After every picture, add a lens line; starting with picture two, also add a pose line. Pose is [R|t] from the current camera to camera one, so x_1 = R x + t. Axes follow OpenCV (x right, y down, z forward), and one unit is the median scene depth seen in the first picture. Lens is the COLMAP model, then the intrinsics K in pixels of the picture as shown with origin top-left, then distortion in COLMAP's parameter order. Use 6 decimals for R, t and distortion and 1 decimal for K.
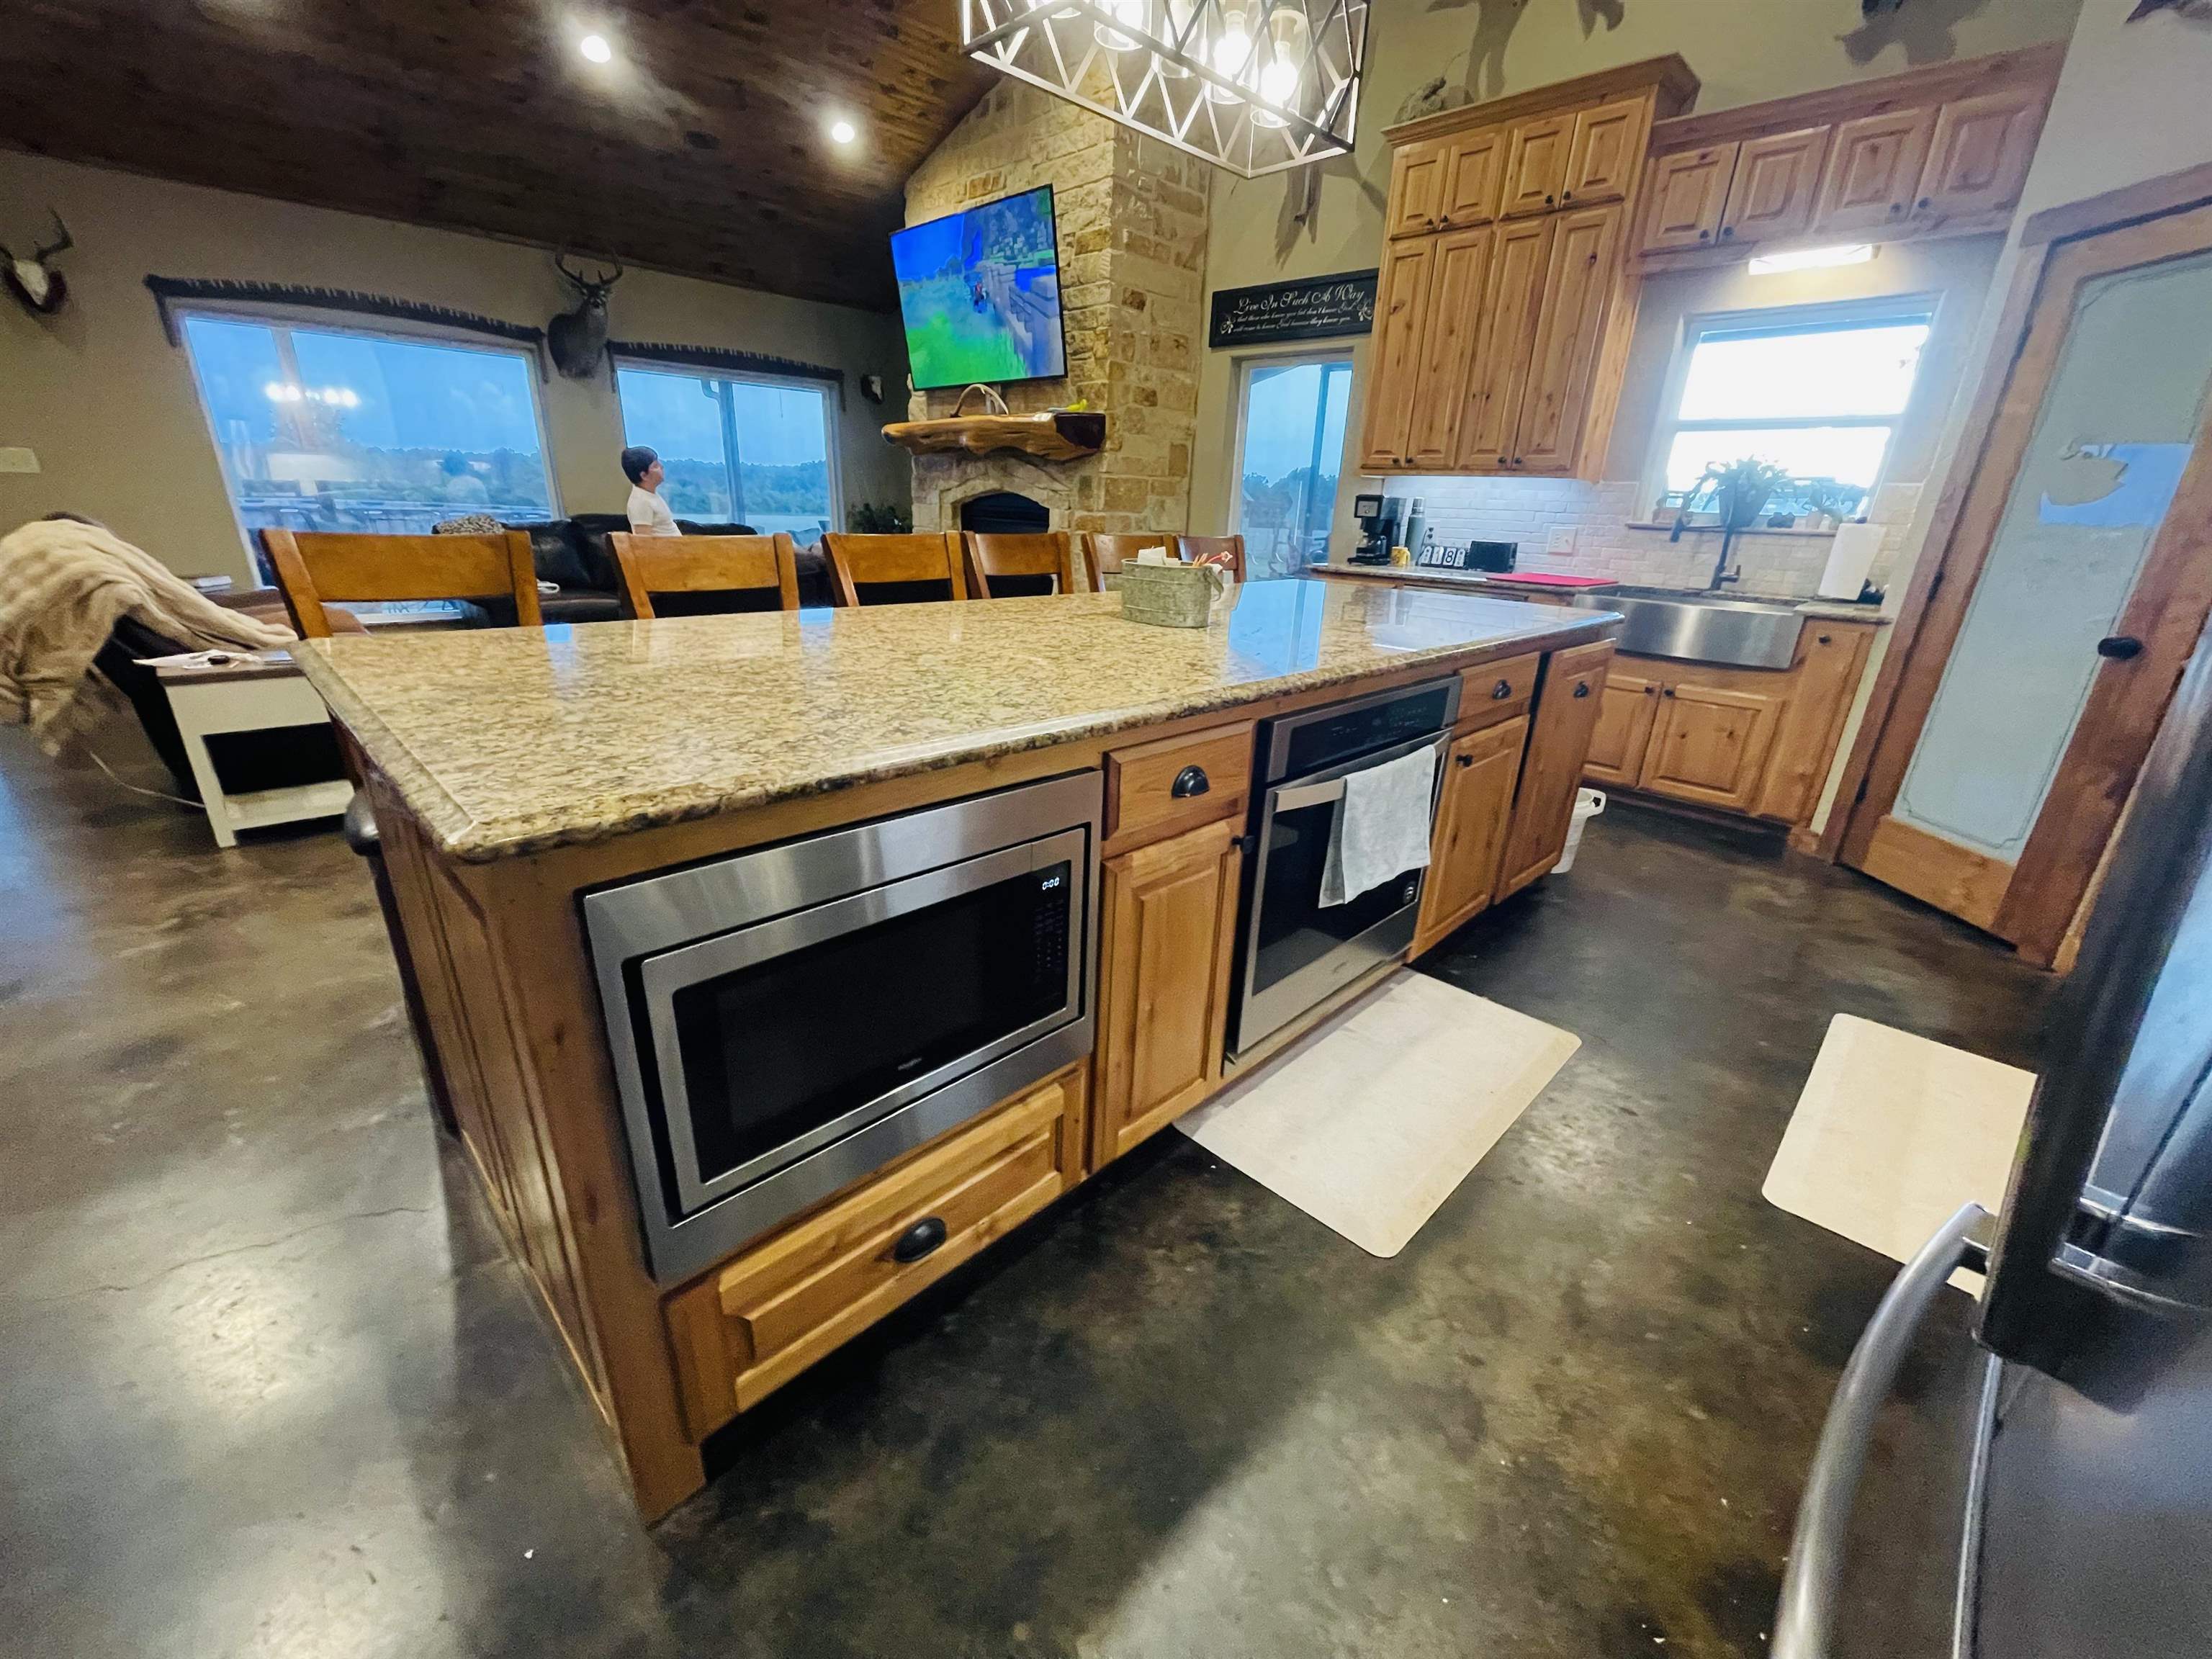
lens RADIAL K [[886.9, 0, 1100.5], [0, 886.9, 836.3], [0, 0, 1]] dist [-0.005589, 0.001376]
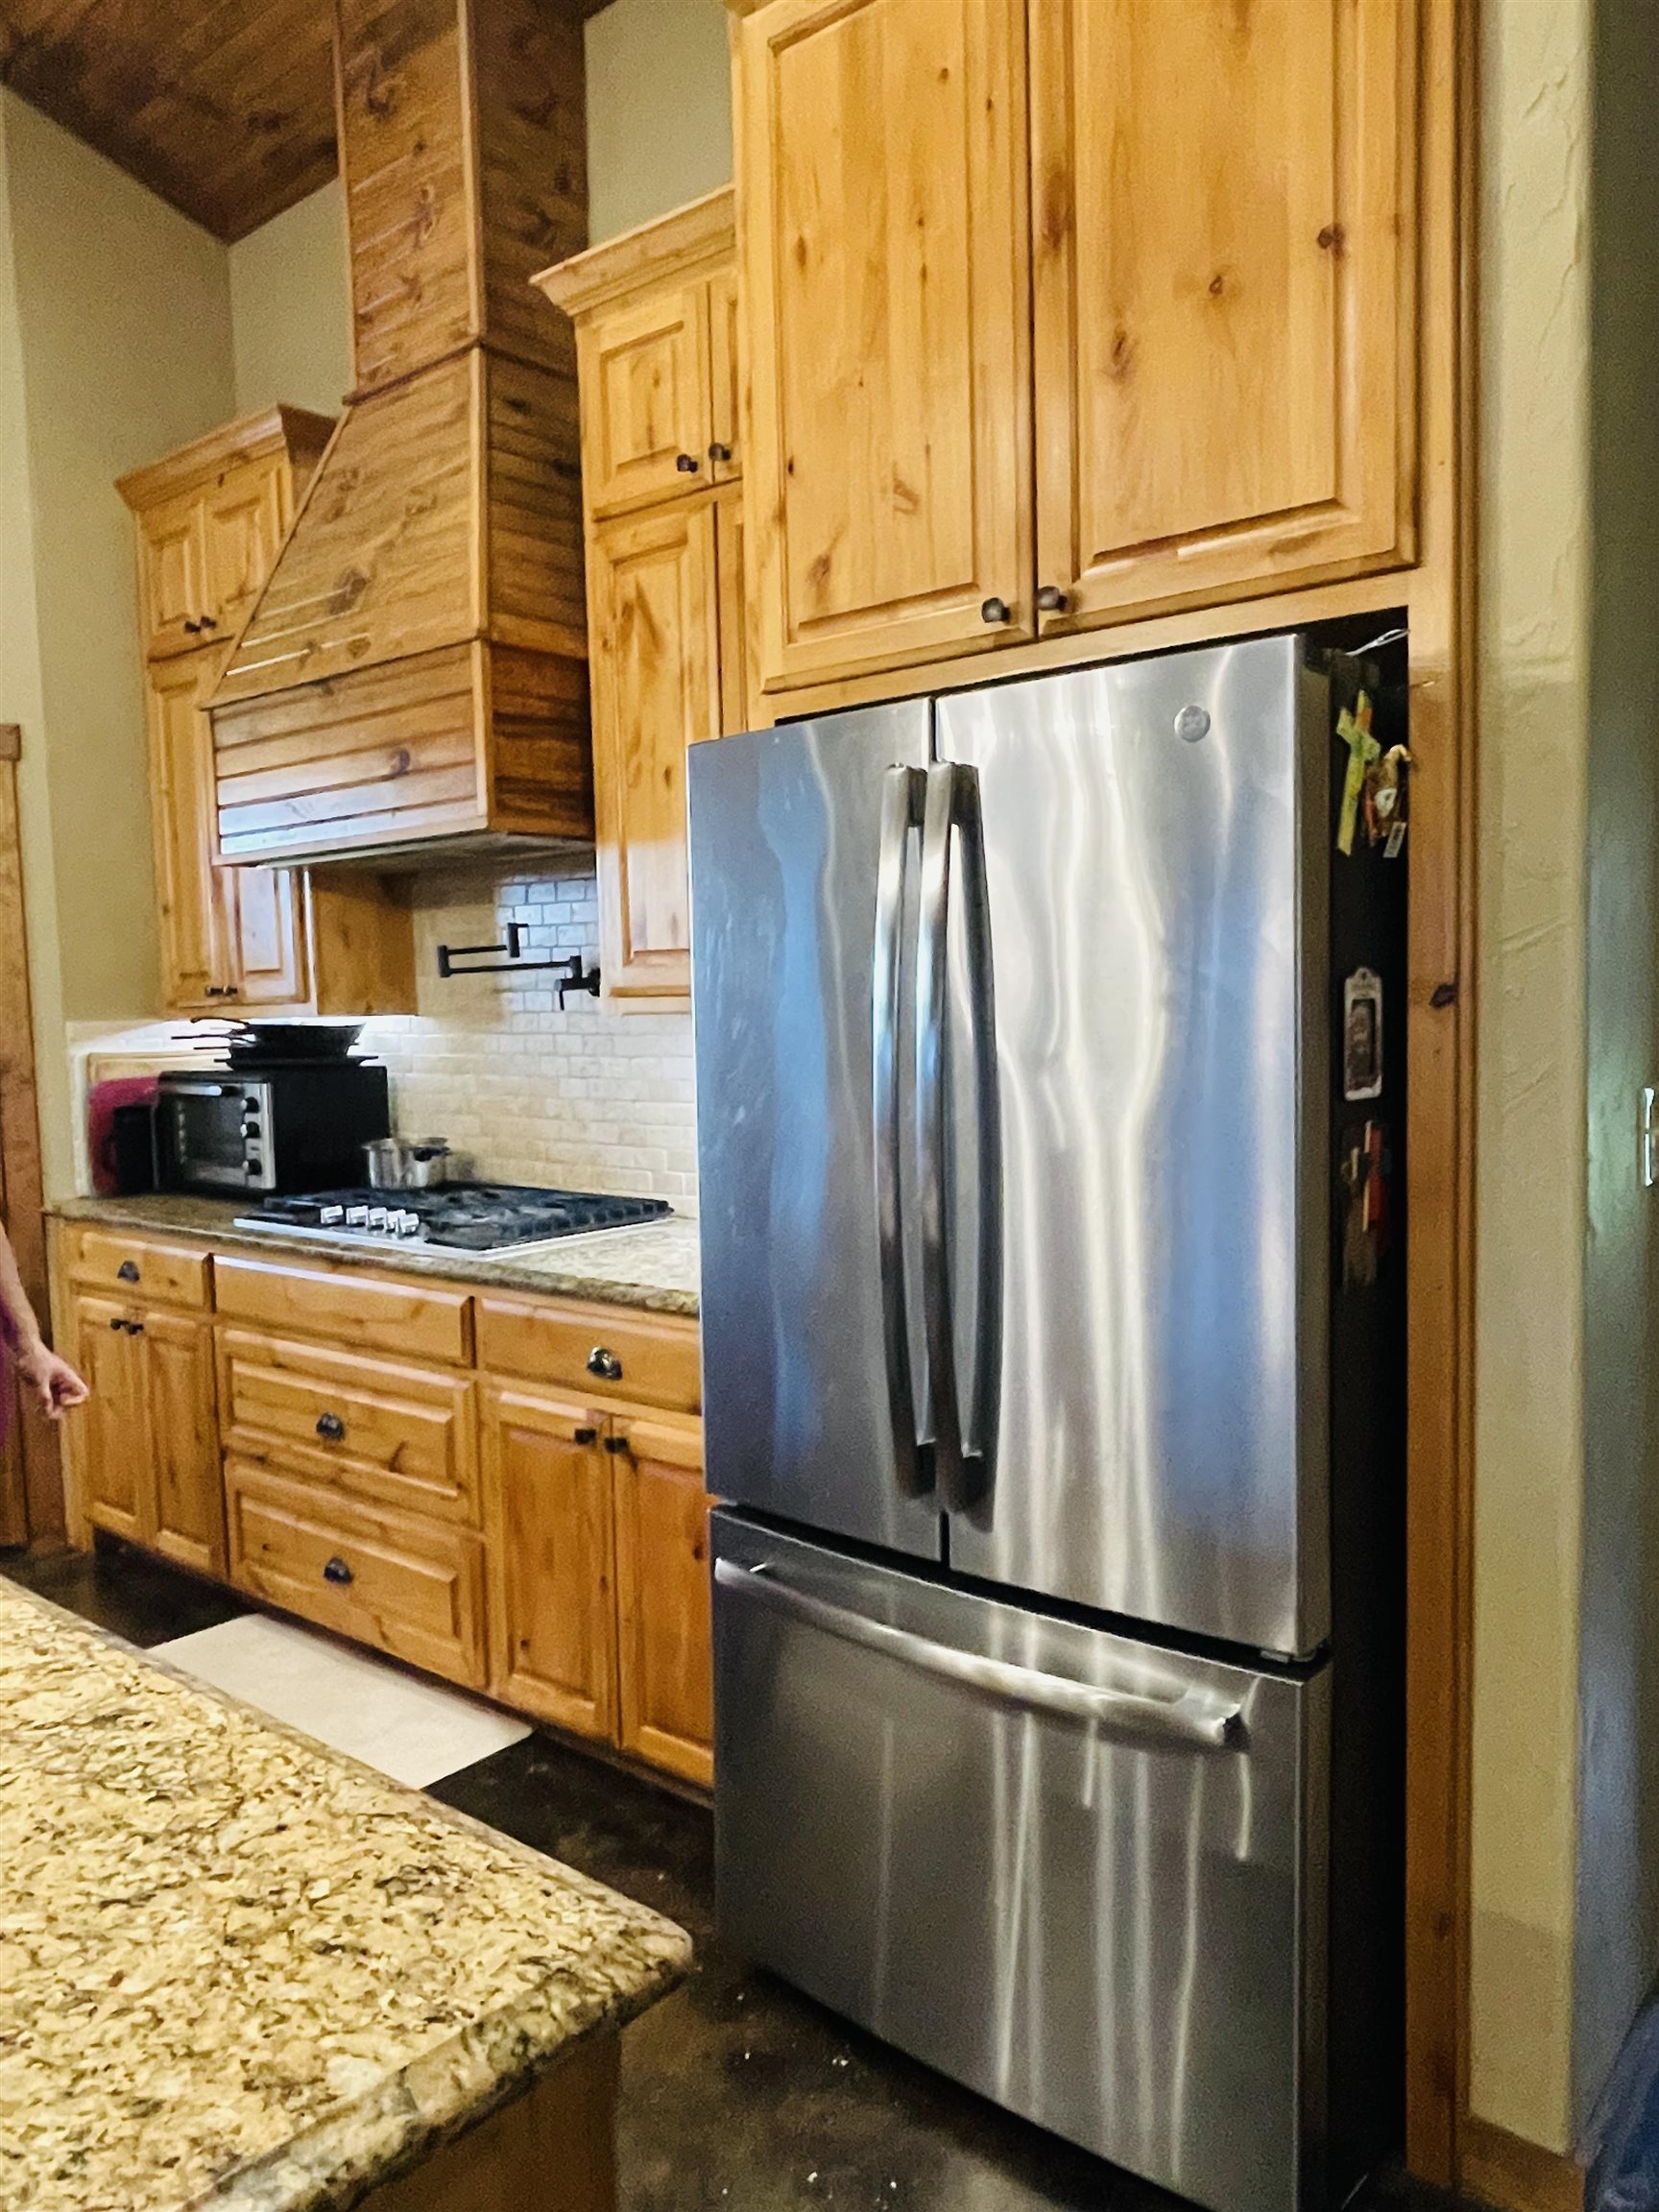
lens RADIAL K [[1574.0, 0, 826.1], [0, 1574.0, 1094.0], [0, 0, 1]] dist [-0.020254, -0.001521]
pose [[-0.087284, -0.098230, 0.991329, -0.349600], [0.376353, 0.918125, 0.124114, -0.125988], [-0.922355, 0.383923, -0.043169, 0.141799]]
